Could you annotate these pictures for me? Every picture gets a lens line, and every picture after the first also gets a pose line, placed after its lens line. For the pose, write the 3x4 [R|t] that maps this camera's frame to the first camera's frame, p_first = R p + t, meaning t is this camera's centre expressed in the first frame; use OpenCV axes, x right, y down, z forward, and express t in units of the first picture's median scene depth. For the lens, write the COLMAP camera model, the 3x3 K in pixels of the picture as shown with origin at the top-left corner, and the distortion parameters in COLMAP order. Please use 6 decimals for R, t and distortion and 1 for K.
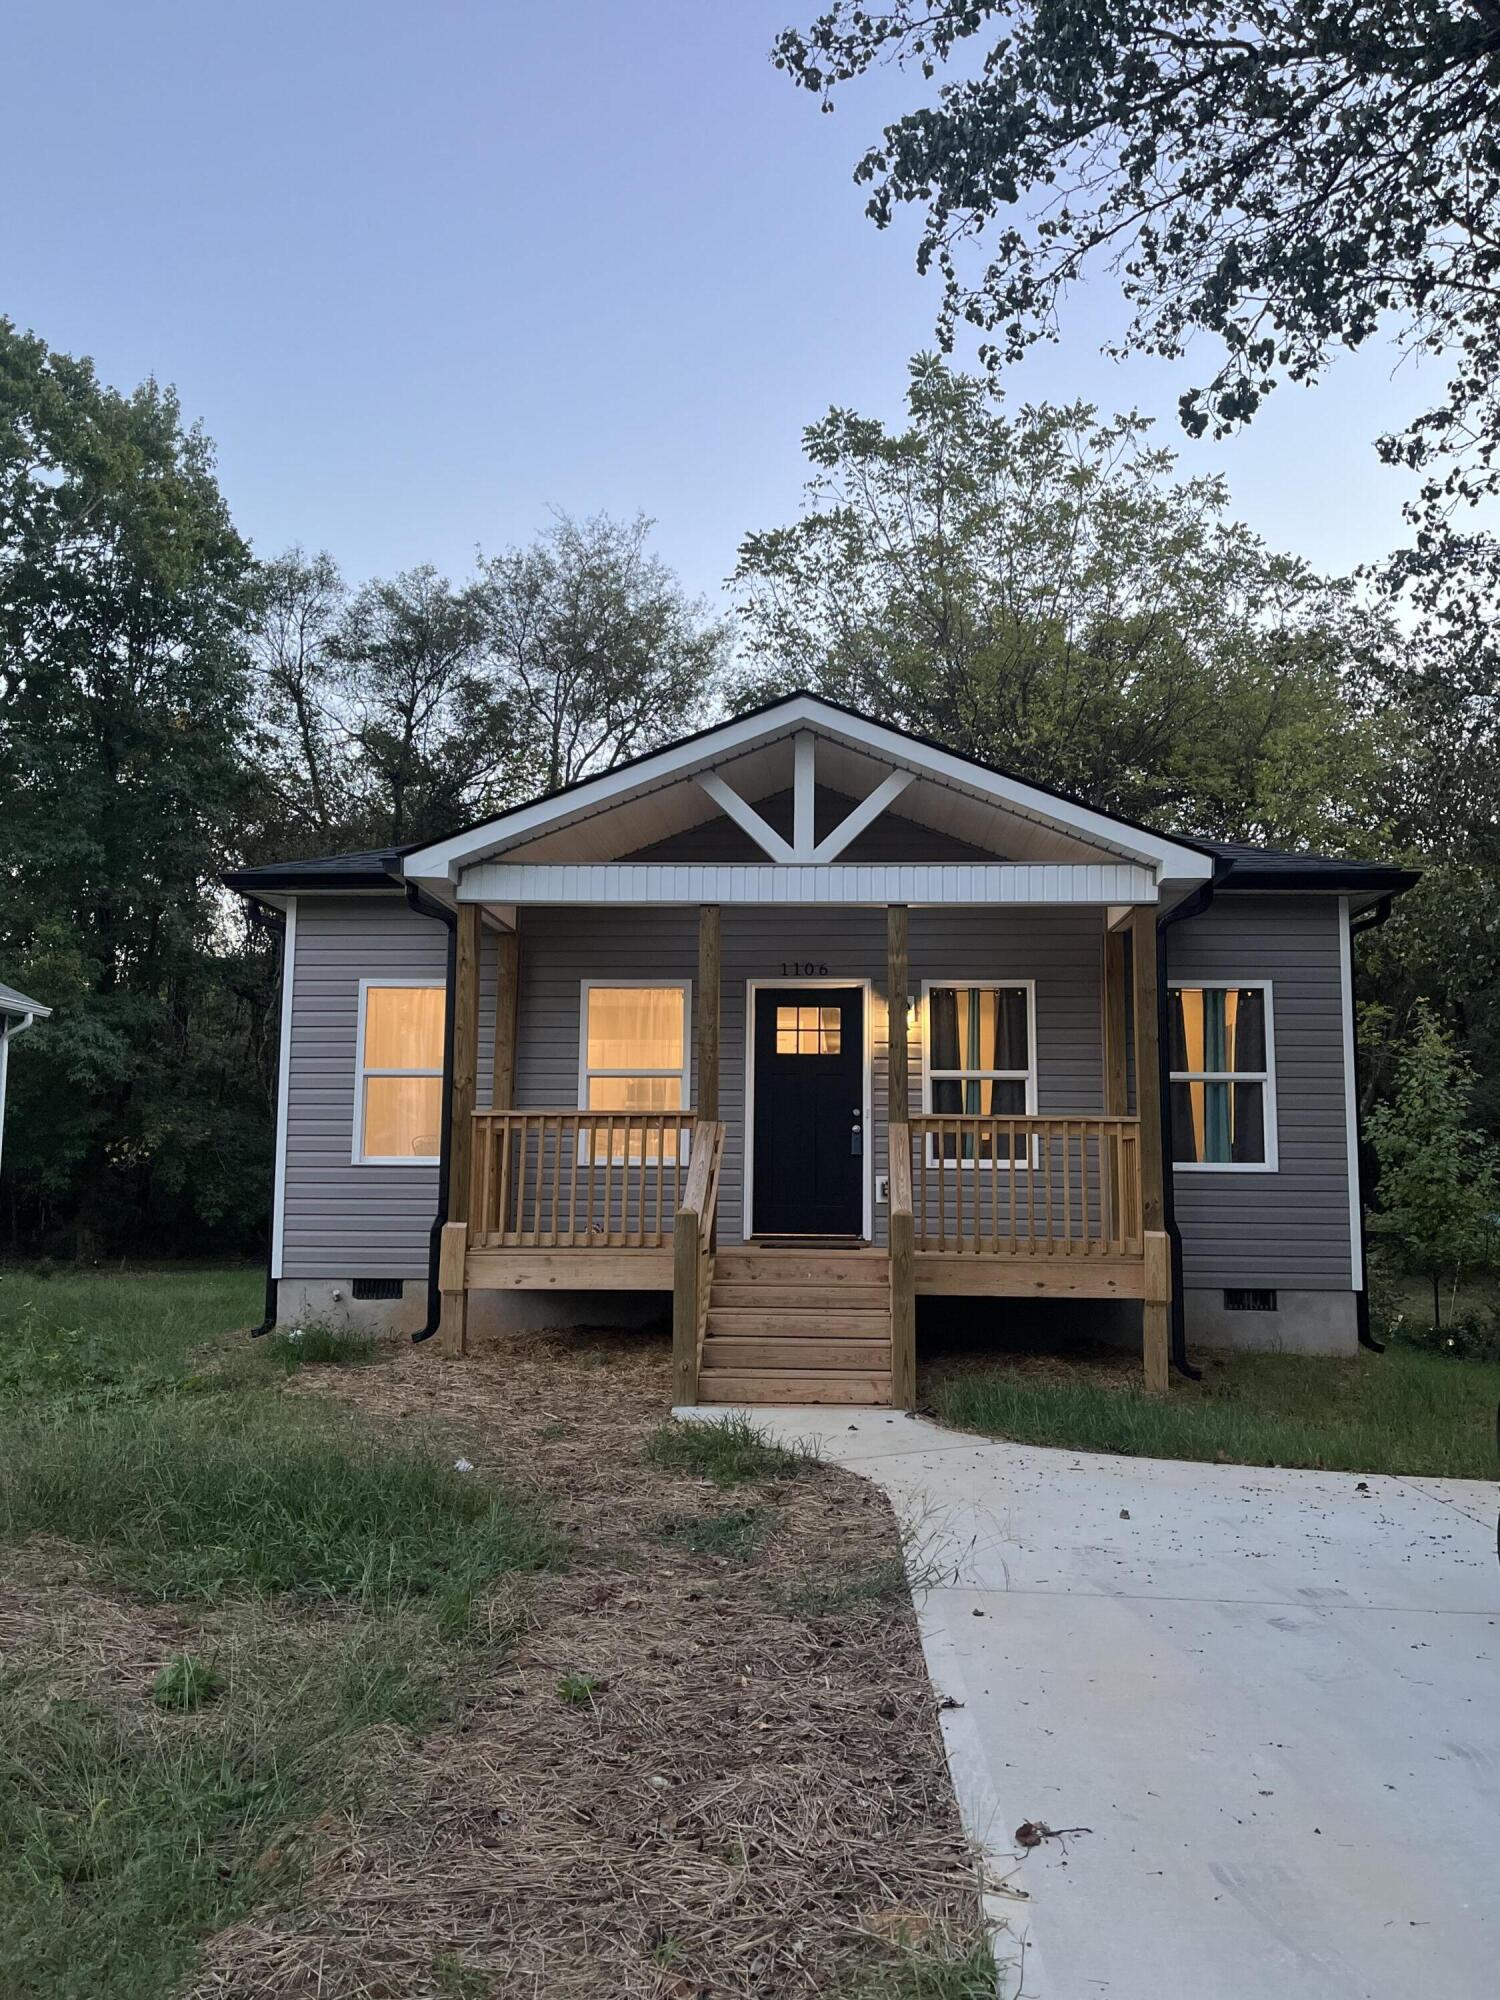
lens RADIAL K [[1593.0, 0, 751.1], [0, 1593.0, 985.7], [0, 0, 1]] dist [0.067395, -0.021399]
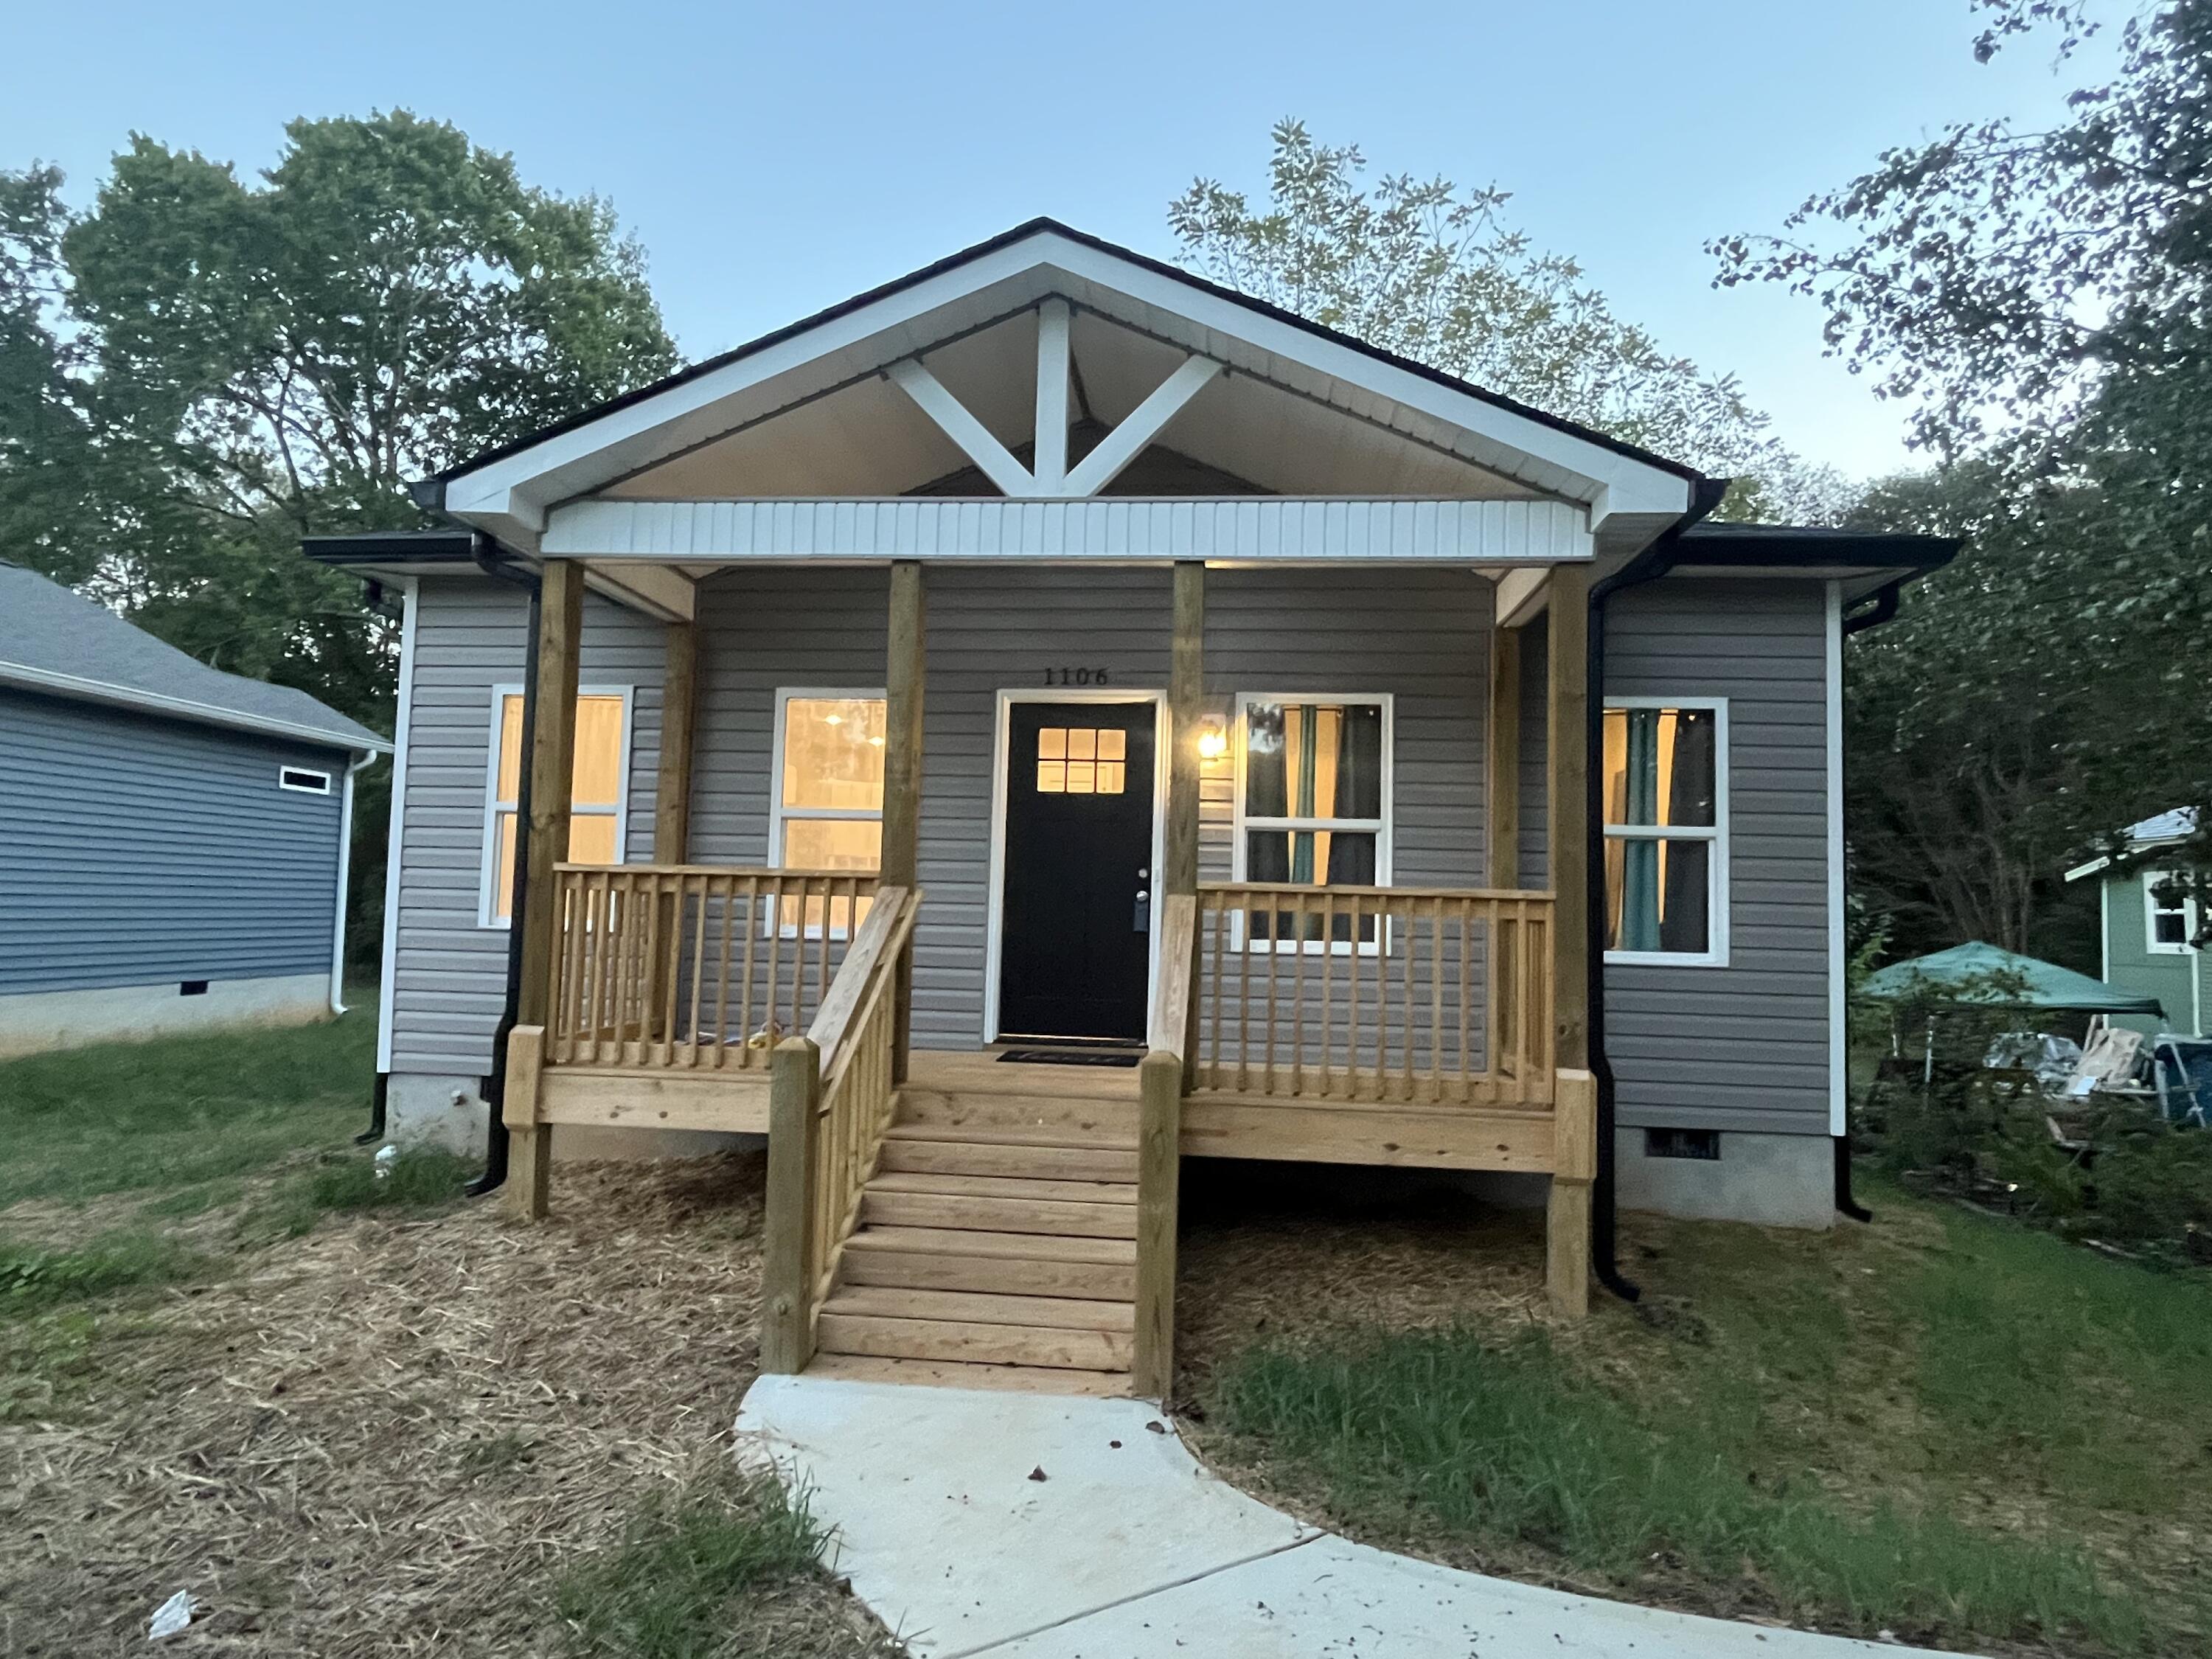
lens RADIAL K [[1196.1, 0, 1106.5], [0, 1196.1, 835.2], [0, 0, 1]] dist [0.001325, -0.001937]
pose [[0.998891, 0.017586, -0.043678, 0.073835], [-0.014874, 0.997988, 0.061639, 0.028687], [0.044674, -0.060921, 0.997142, 0.455696]]
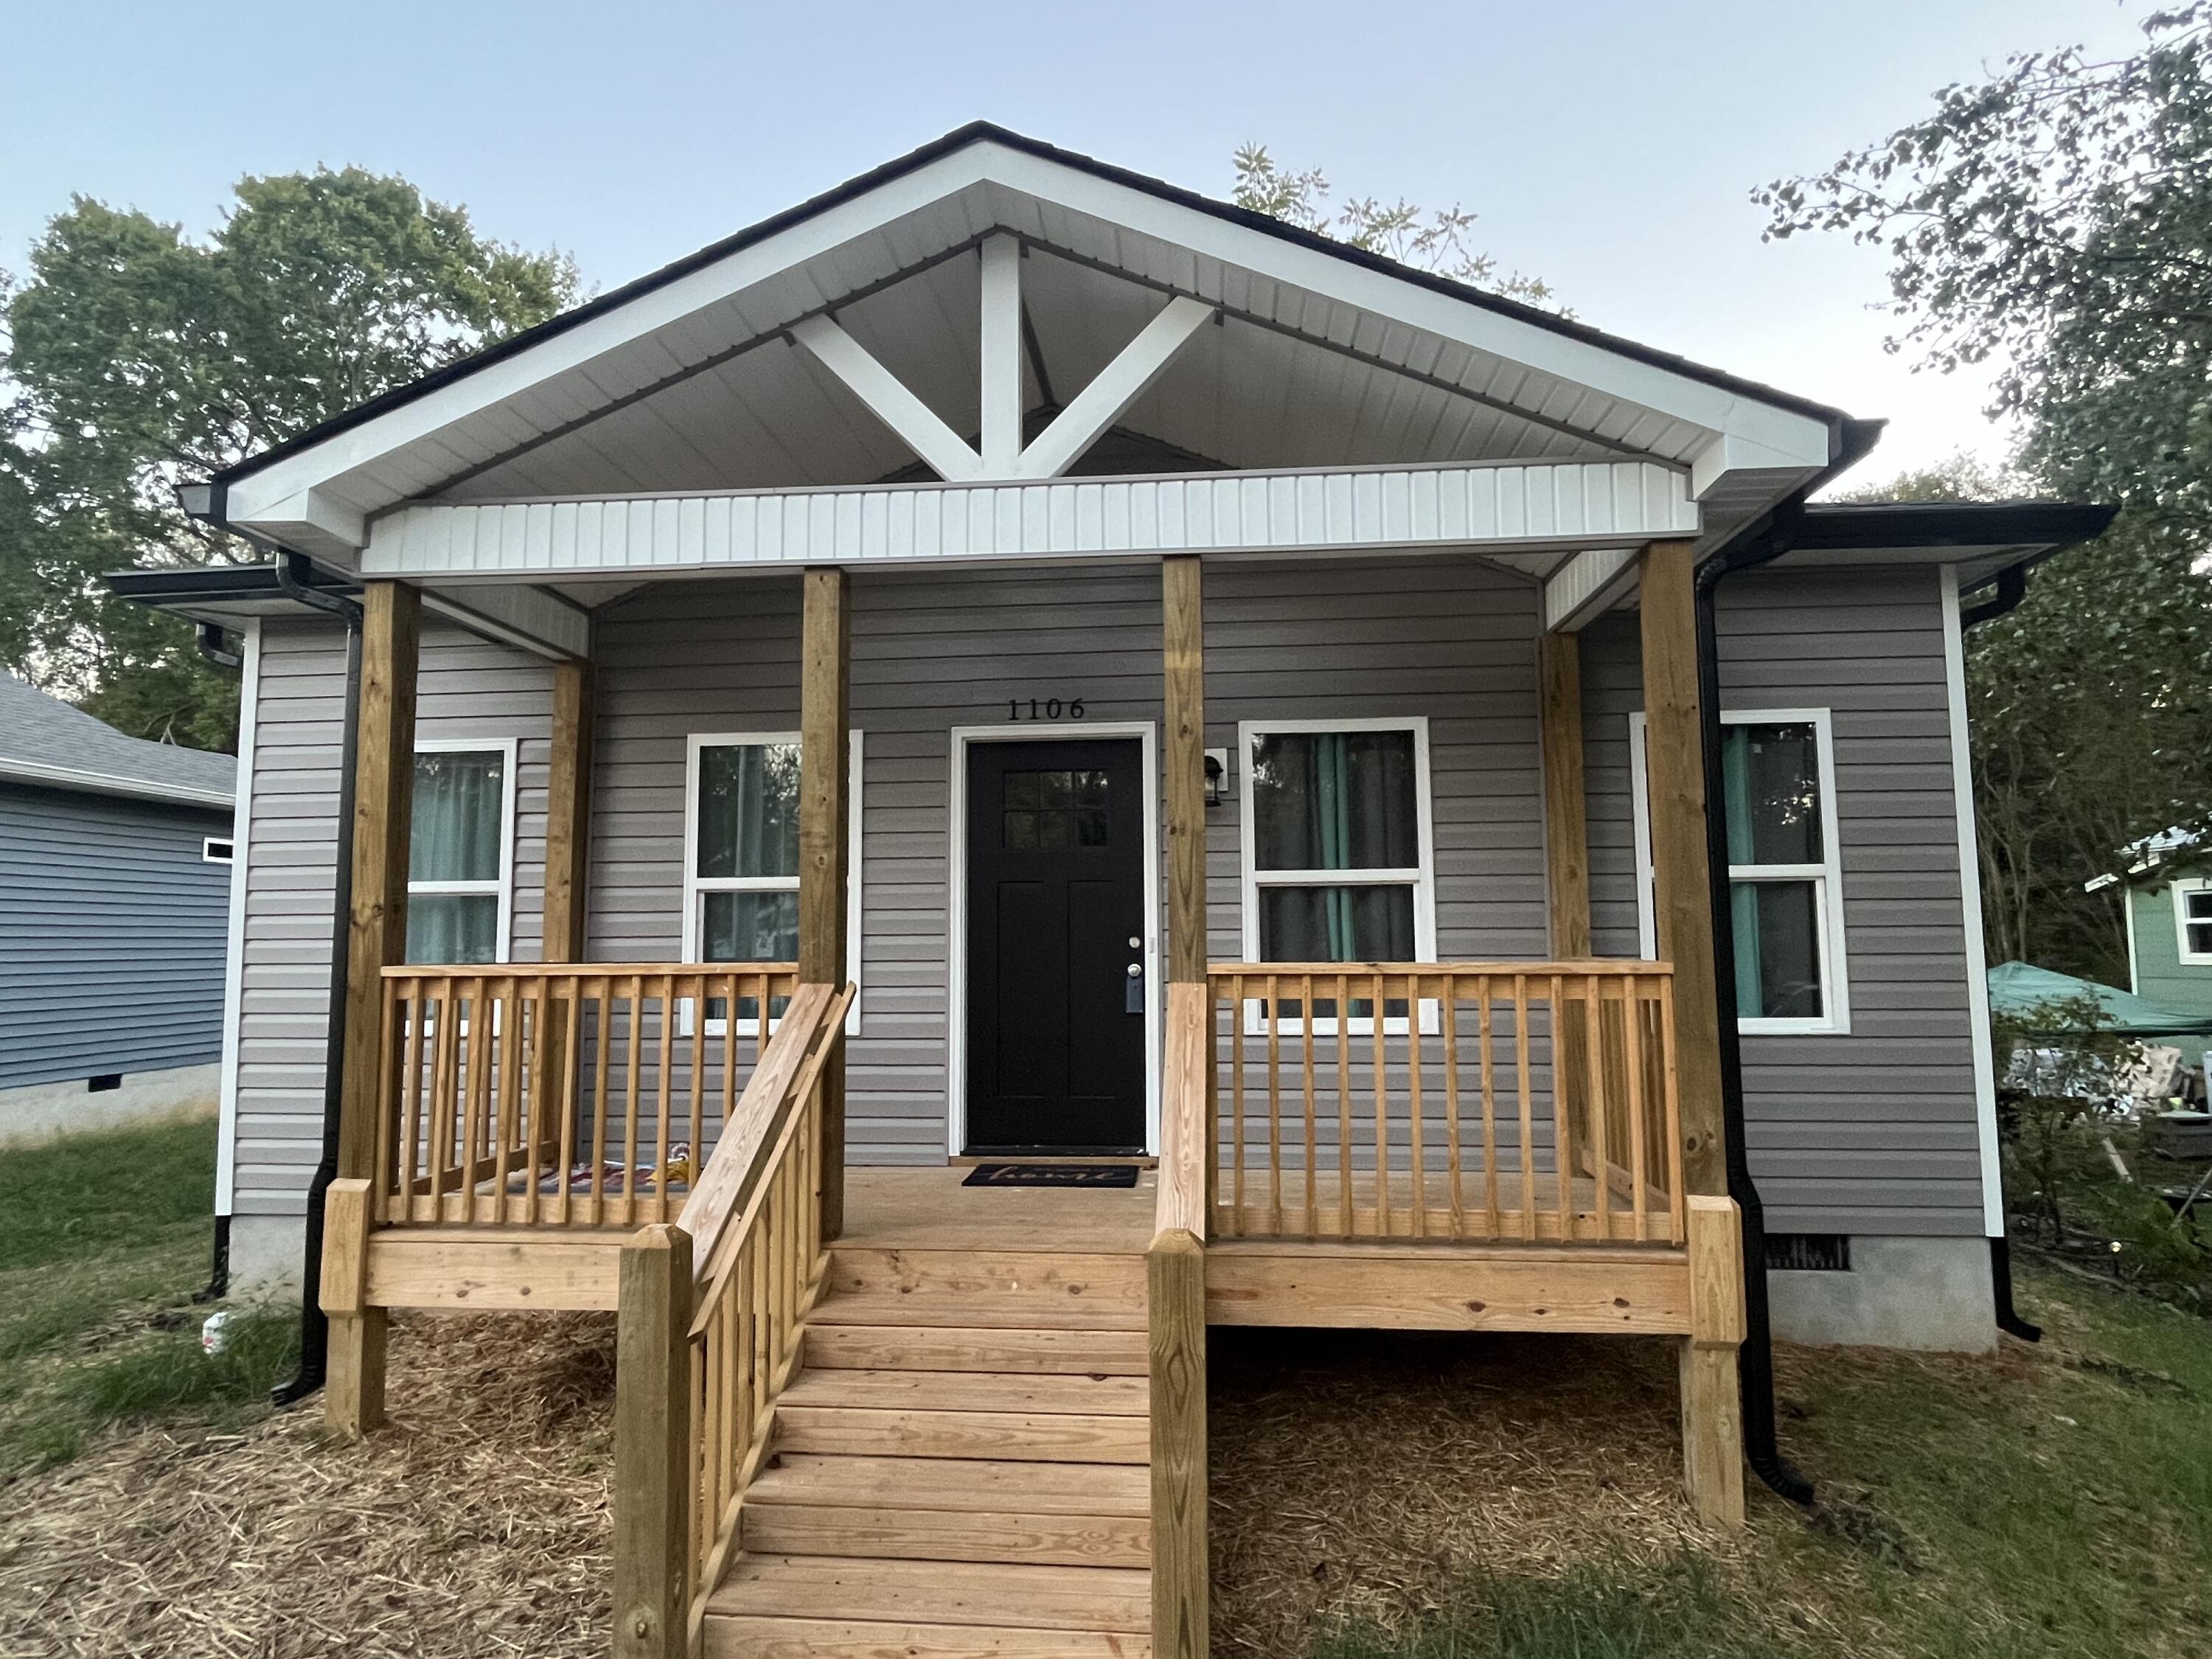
lens RADIAL K [[1146.6, 0, 1106.9], [0, 1146.6, 839.3], [0, 0, 1]] dist [-0.001430, 0.000082]
pose [[0.999386, -0.018272, -0.029910, 0.070152], [0.019379, 0.999122, 0.037157, 0.023989], [0.029205, -0.037713, 0.998862, 0.568922]]
